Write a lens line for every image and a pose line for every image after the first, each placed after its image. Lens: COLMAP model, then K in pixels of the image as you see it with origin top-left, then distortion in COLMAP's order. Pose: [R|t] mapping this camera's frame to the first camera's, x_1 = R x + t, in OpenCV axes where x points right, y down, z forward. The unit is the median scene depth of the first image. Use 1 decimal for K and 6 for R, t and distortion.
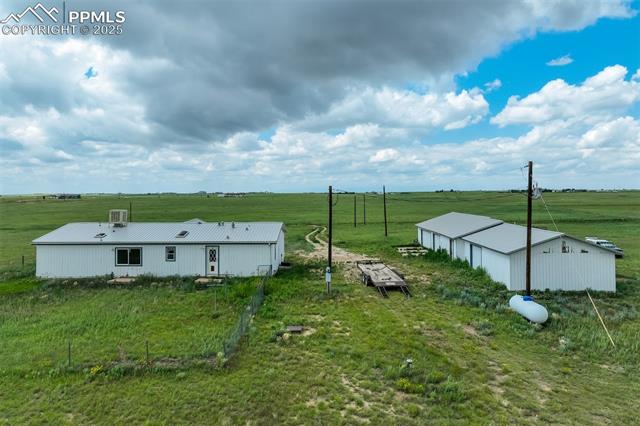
lens RADIAL K [[513.4, 0, 320.0], [0, 513.4, 213.0], [0, 0, 1]] dist [0.015299, 0.006051]
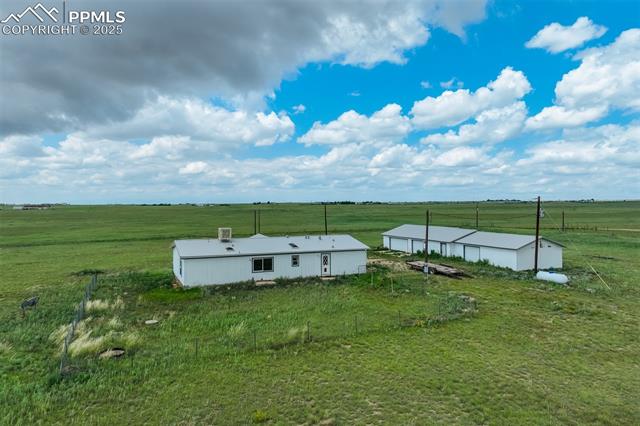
lens RADIAL K [[513.4, 0, 320.0], [0, 513.4, 213.0], [0, 0, 1]] dist [0.015299, 0.006051]
pose [[0.902172, -0.009432, 0.431274, -0.109600], [0.017647, 0.999731, -0.015050, -0.003005], [-0.431016, 0.021188, 0.902095, -0.029443]]
